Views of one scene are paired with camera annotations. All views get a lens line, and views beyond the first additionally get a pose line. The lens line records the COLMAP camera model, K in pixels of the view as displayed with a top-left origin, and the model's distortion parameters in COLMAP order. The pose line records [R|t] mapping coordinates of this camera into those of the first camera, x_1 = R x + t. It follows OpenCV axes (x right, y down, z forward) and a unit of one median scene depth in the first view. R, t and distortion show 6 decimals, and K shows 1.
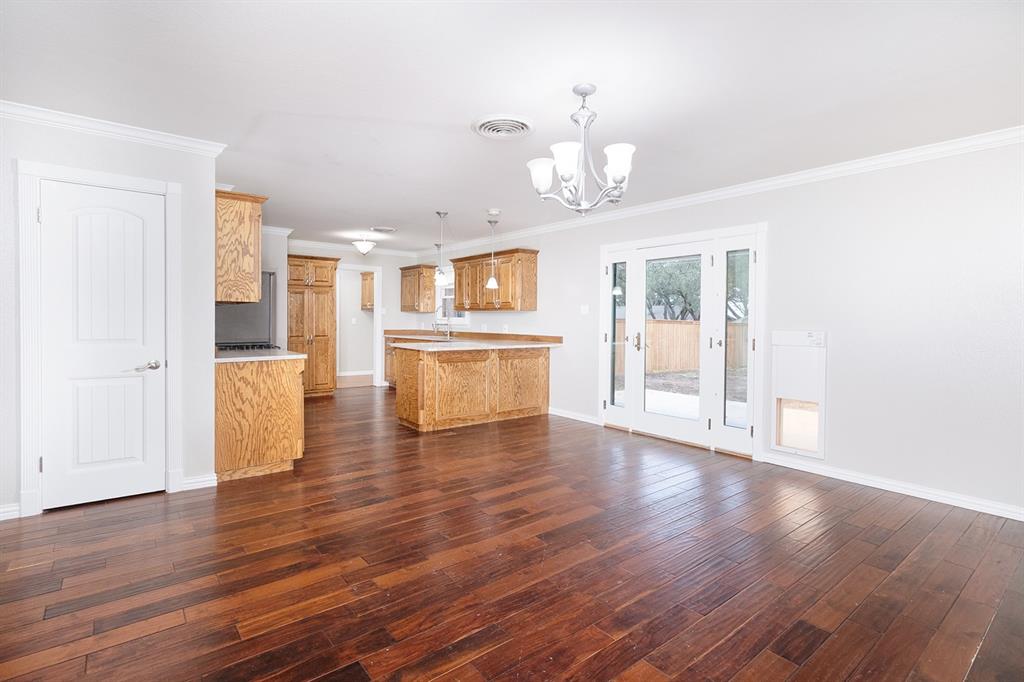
lens RADIAL K [[481.7, 0, 511.2], [0, 481.7, 321.3], [0, 0, 1]] dist [0.000896, 0.000145]
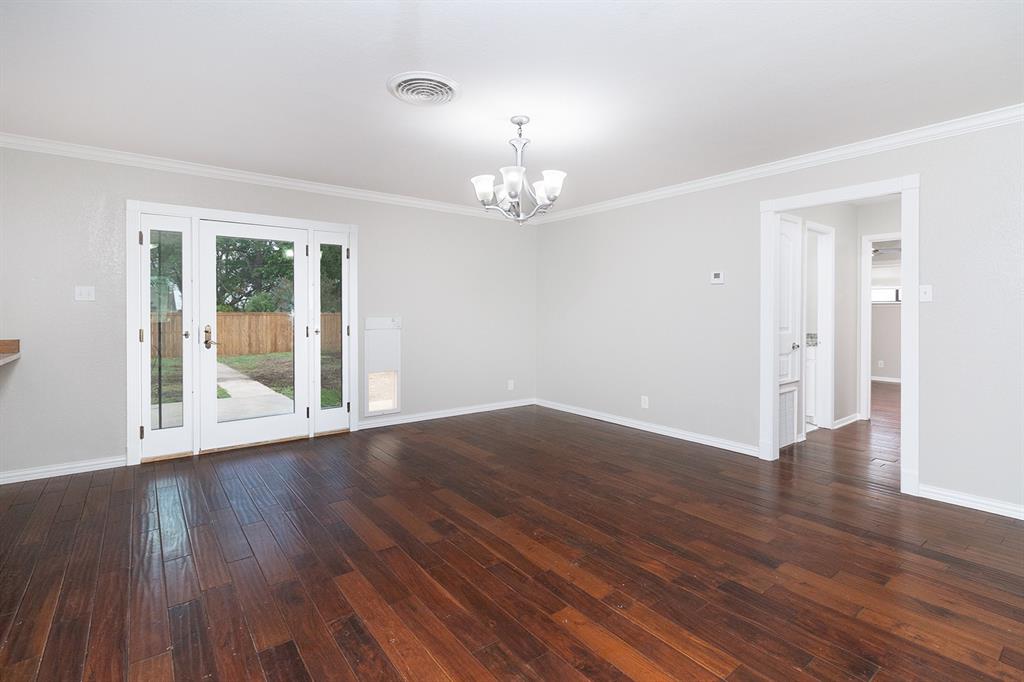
lens RADIAL K [[485.2, 0, 498.4], [0, 485.2, 310.7], [0, 0, 1]] dist [0.000419, 0.000016]
pose [[0.034950, -0.013144, 0.999303, -0.648473], [0.000196, 0.999914, 0.013145, -0.014170], [-0.999389, -0.000263, 0.034949, 0.620234]]
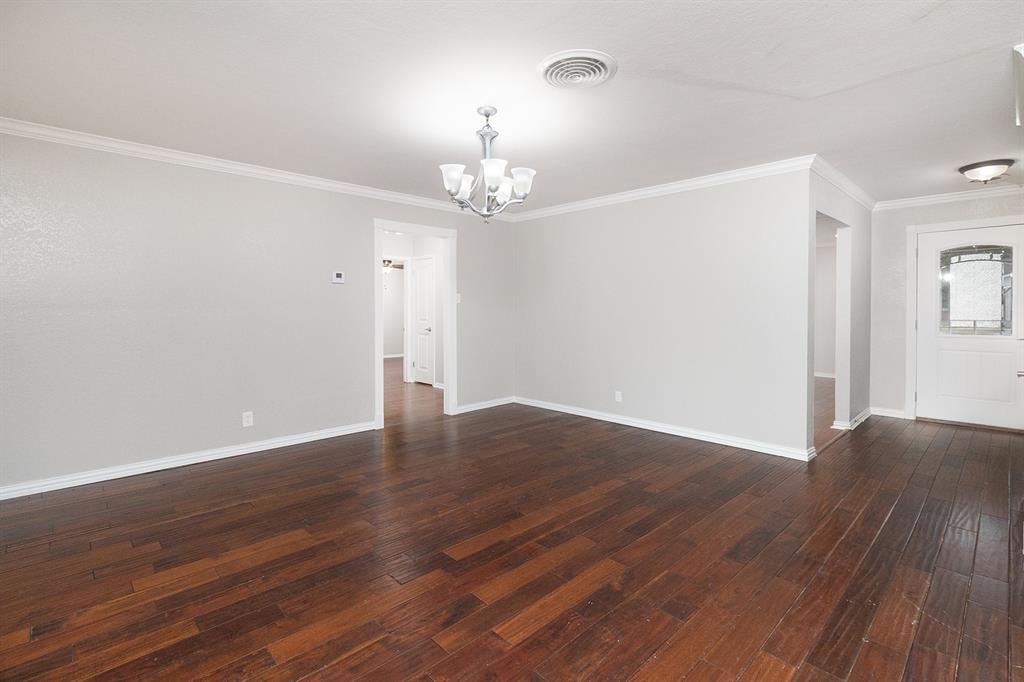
lens RADIAL K [[485.2, 0, 498.4], [0, 485.2, 310.7], [0, 0, 1]] dist [0.000419, 0.000016]
pose [[-0.997310, -0.006264, -0.073036, 0.122024], [-0.006955, 0.999933, 0.009221, -0.009588], [0.072973, 0.009705, -0.997287, 1.327822]]
